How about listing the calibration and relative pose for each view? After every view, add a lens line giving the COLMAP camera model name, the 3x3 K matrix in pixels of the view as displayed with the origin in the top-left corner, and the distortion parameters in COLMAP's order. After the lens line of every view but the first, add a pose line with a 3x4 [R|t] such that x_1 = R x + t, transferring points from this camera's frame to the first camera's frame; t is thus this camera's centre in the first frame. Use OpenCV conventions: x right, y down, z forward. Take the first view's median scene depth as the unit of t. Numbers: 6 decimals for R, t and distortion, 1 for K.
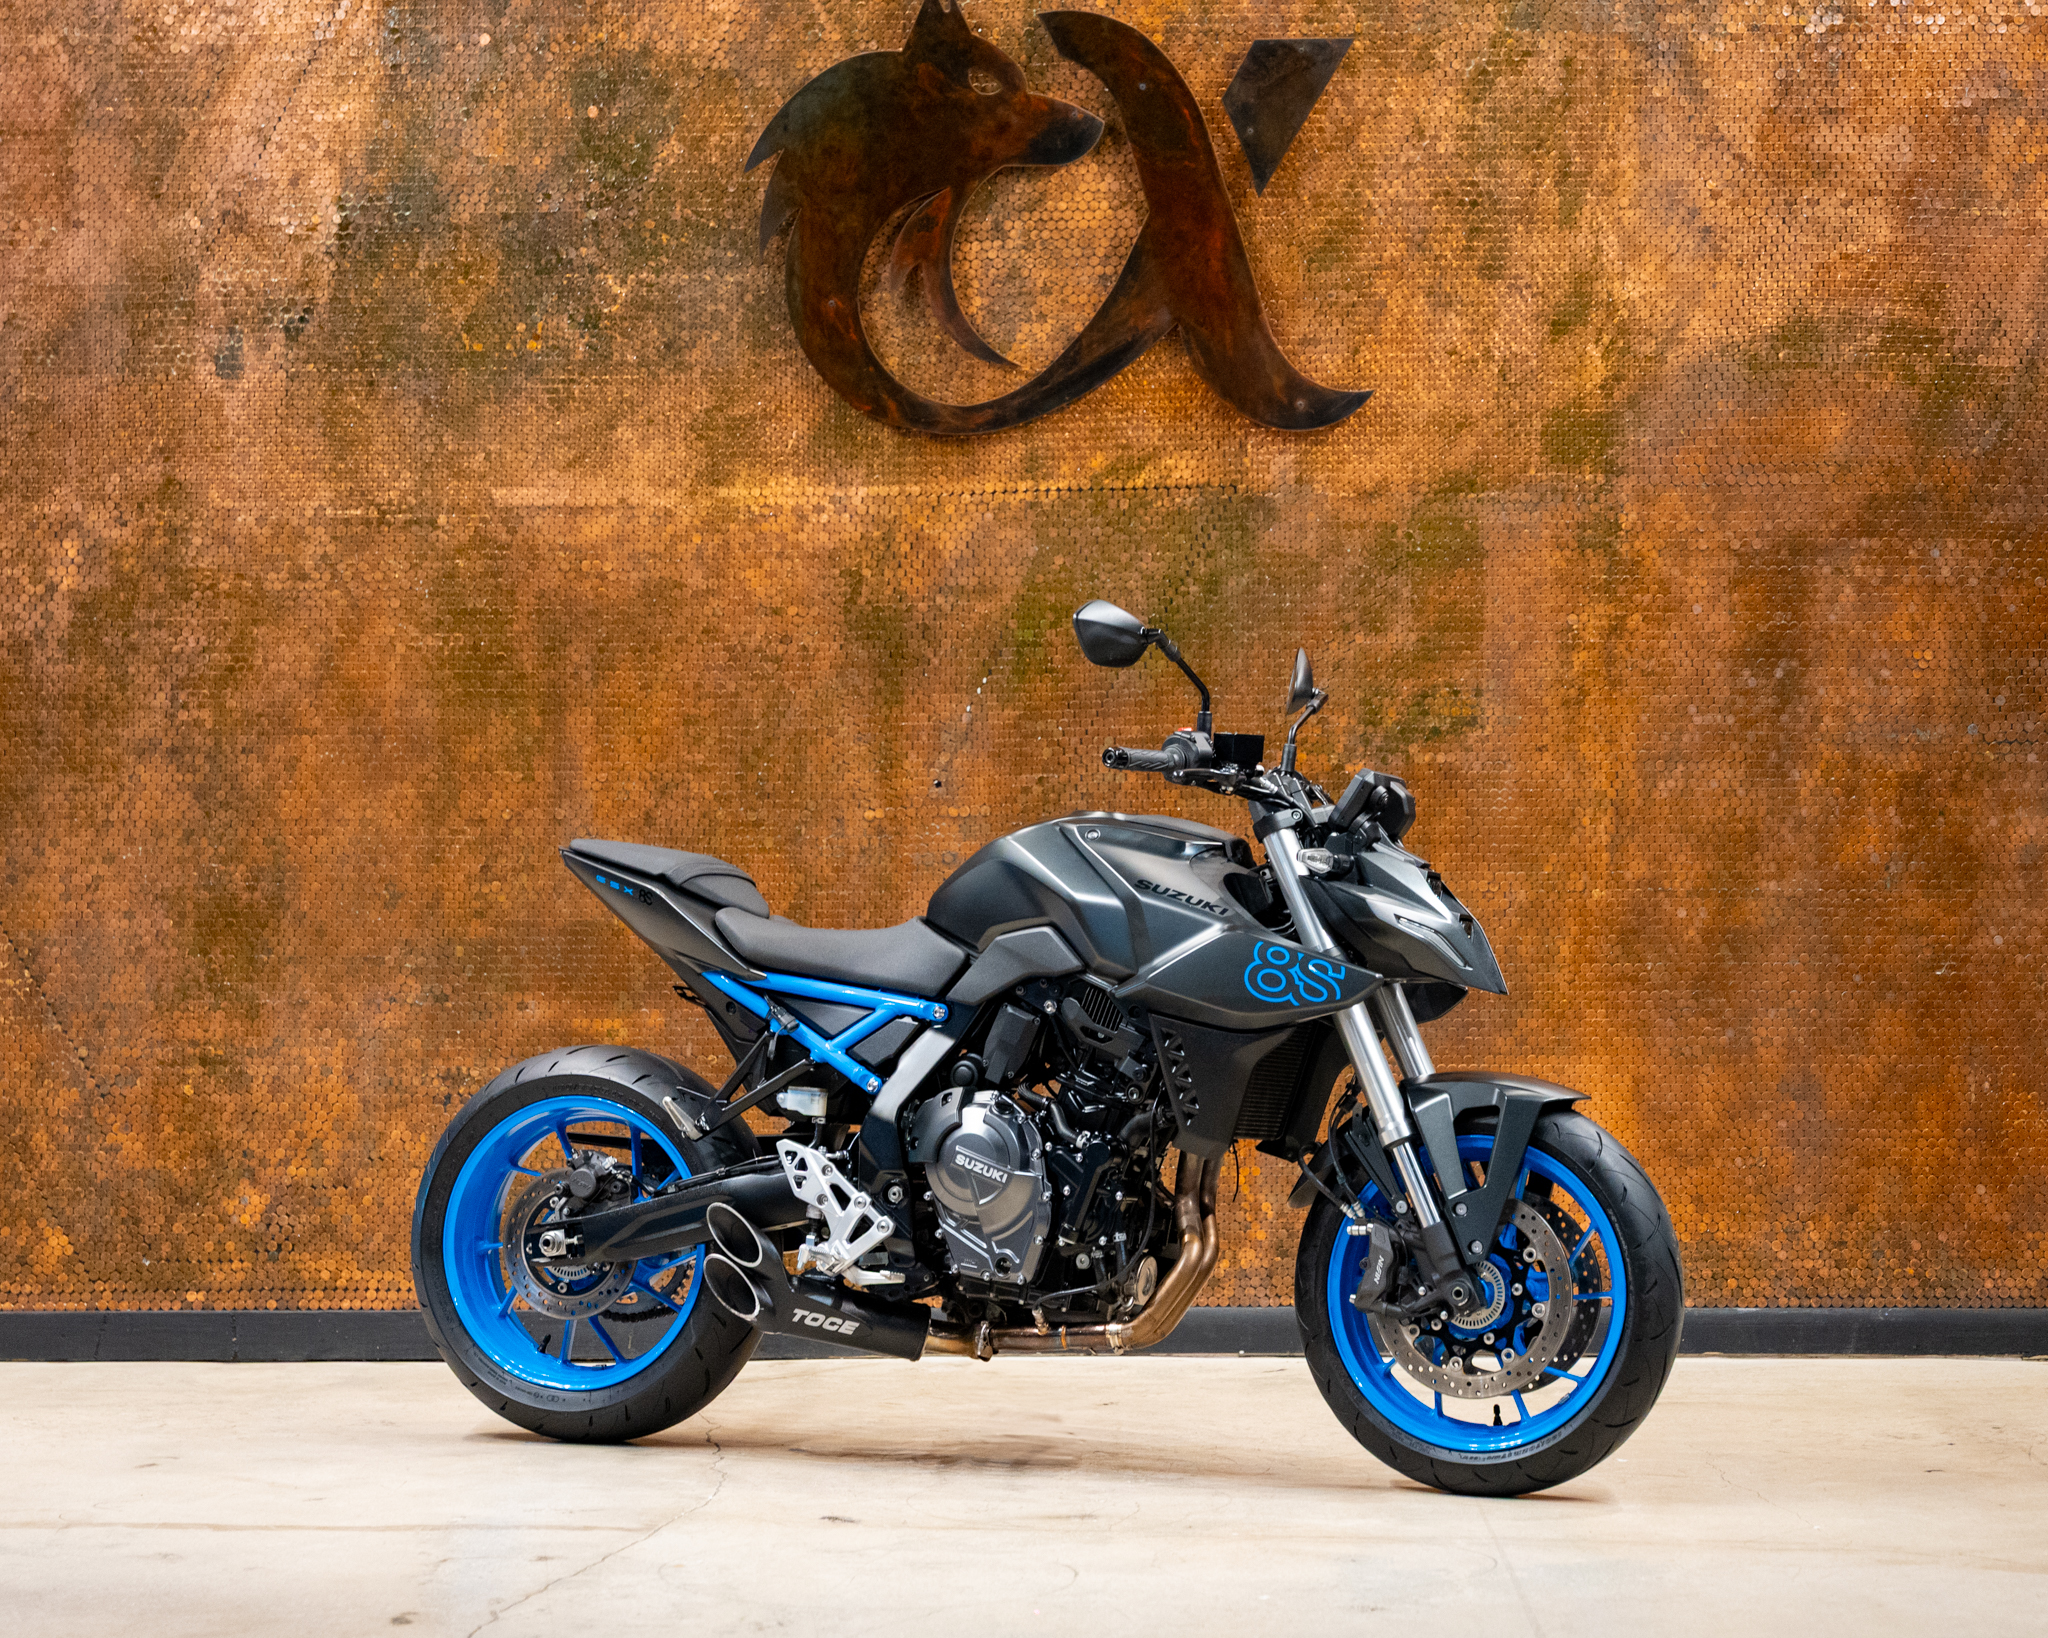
lens RADIAL K [[4866.1, 0, 1017.1], [0, 4866.1, 876.4], [0, 0, 1]] dist [0.028681, -0.118940]
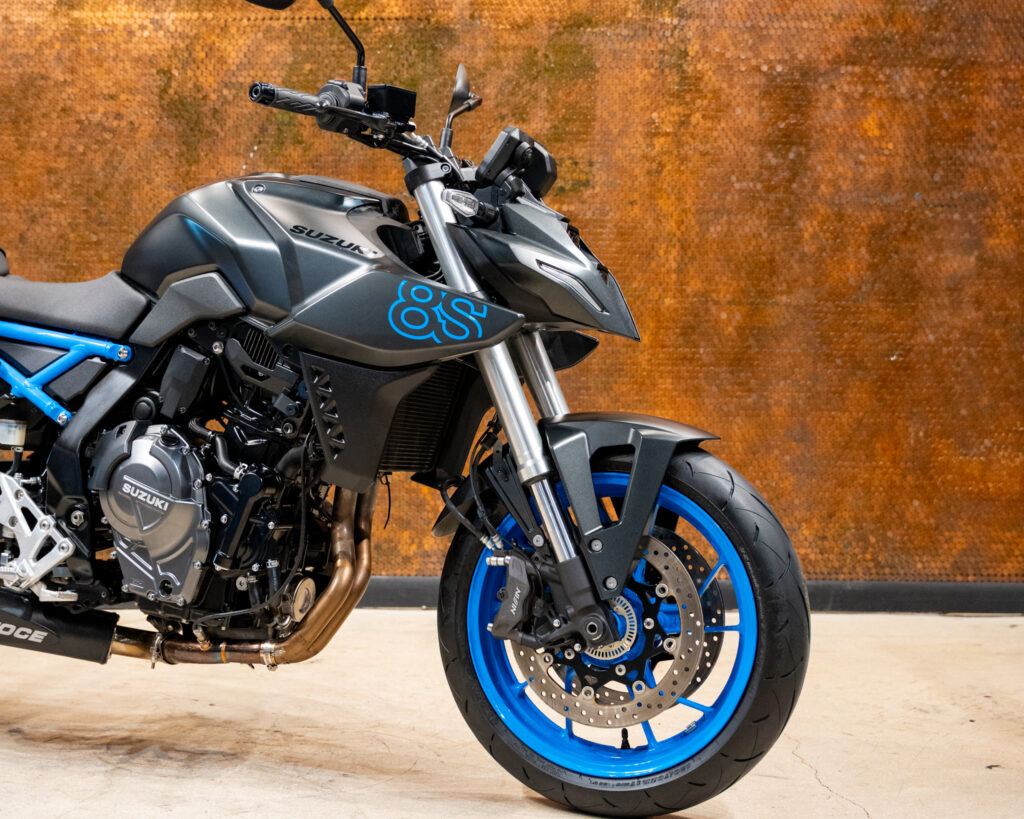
lens RADIAL K [[1522.6, 0, 508.2], [0, 1522.6, 386.6], [0, 0, 1]] dist [-0.016156, 0.003164]
pose [[0.997709, 0.016004, 0.065728, 0.040497], [-0.016806, 0.999791, 0.011674, 0.024995], [-0.065527, -0.012752, 0.997769, 0.540616]]
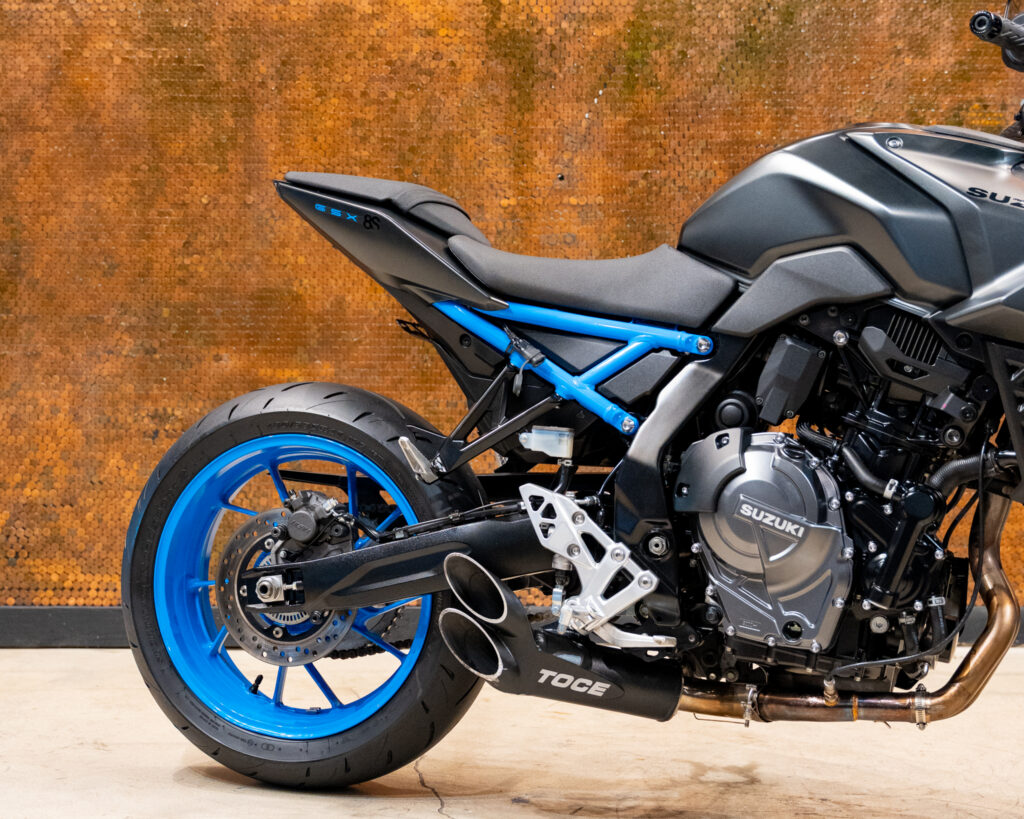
lens RADIAL K [[1791.3, 0, 432.2], [0, 1791.3, 412.1], [0, 0, 1]] dist [0.011189, -0.174129]
pose [[0.999182, 0.005962, 0.039994, -0.066520], [-0.007387, 0.999340, 0.035575, 0.024043], [-0.039756, -0.035842, 0.998566, 0.555639]]
